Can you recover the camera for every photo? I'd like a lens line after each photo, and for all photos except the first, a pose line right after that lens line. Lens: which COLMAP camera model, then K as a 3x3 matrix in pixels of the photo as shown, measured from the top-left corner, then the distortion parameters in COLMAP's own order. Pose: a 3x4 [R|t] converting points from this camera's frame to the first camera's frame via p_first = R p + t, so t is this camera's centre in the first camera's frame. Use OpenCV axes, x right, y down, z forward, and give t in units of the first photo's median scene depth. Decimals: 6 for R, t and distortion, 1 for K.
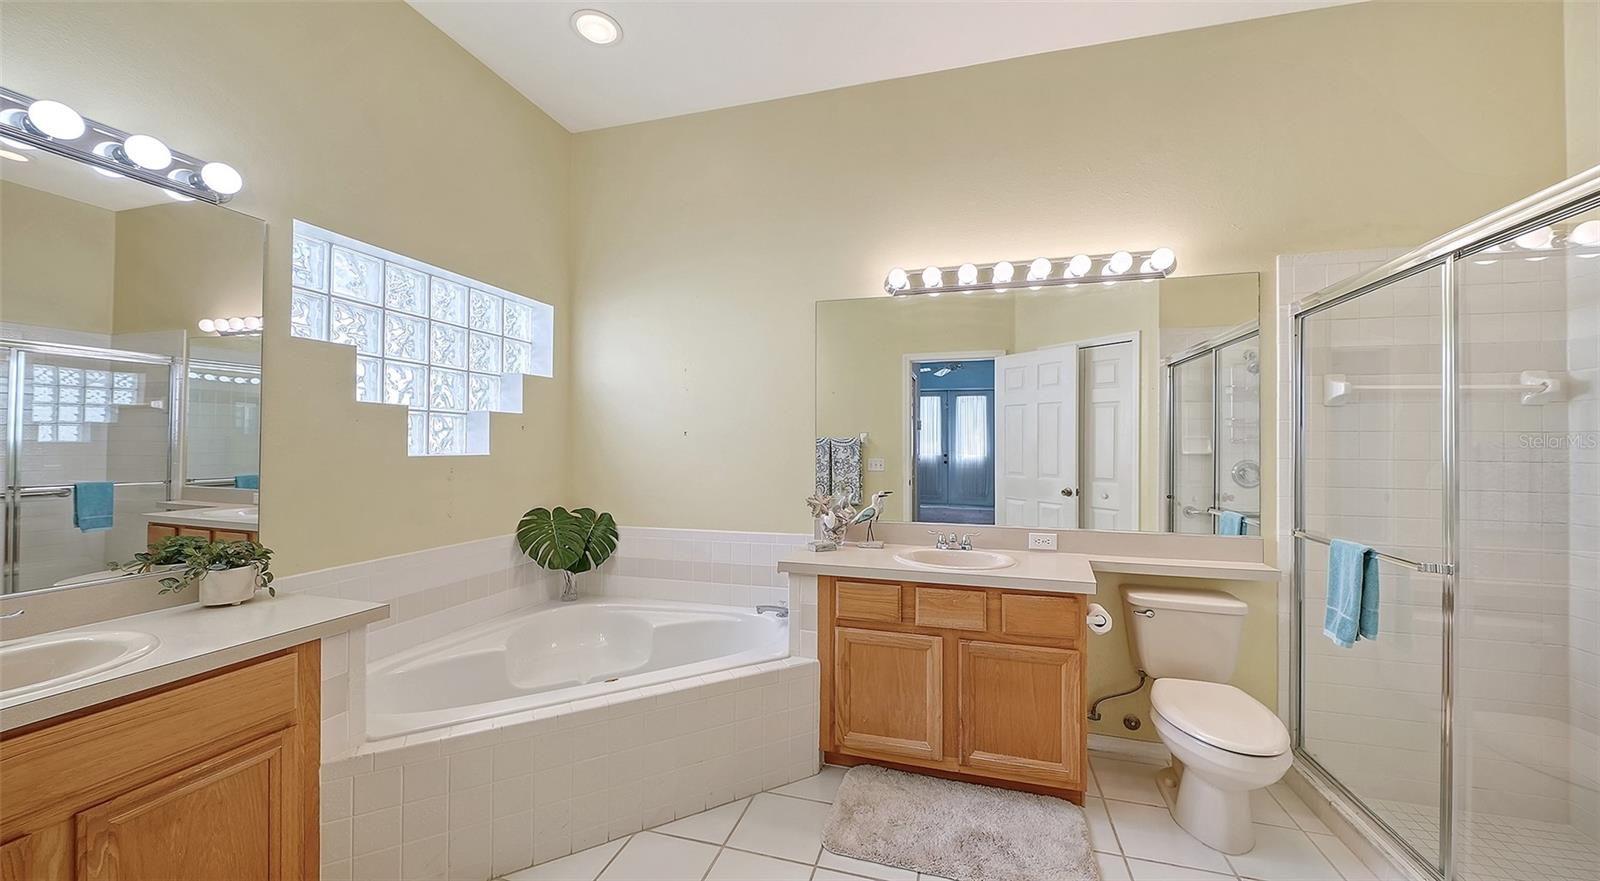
lens RADIAL K [[576.4, 0, 808.2], [0, 576.4, 424.3], [0, 0, 1]] dist [-0.002706, -0.000418]
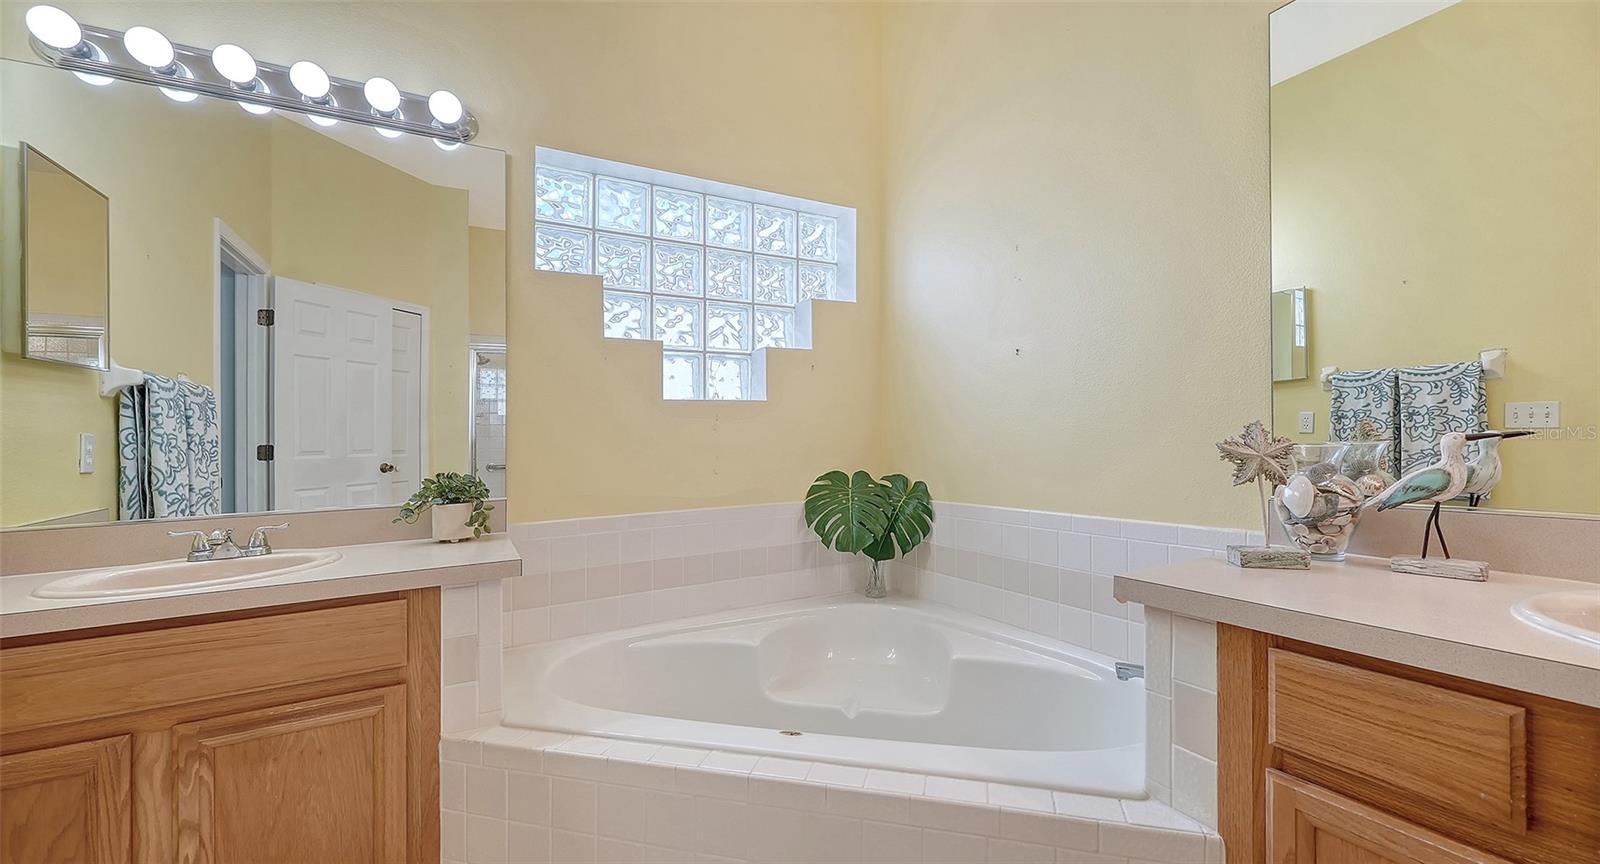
lens RADIAL K [[631.7, 0, 801.3], [0, 631.7, 441.8], [0, 0, 1]] dist [0.000613, 0.000025]
pose [[0.715317, -0.019182, -0.698536, 0.104367], [0.049332, 0.998515, 0.023098, 0.101383], [0.697056, -0.050982, 0.715202, 0.440686]]
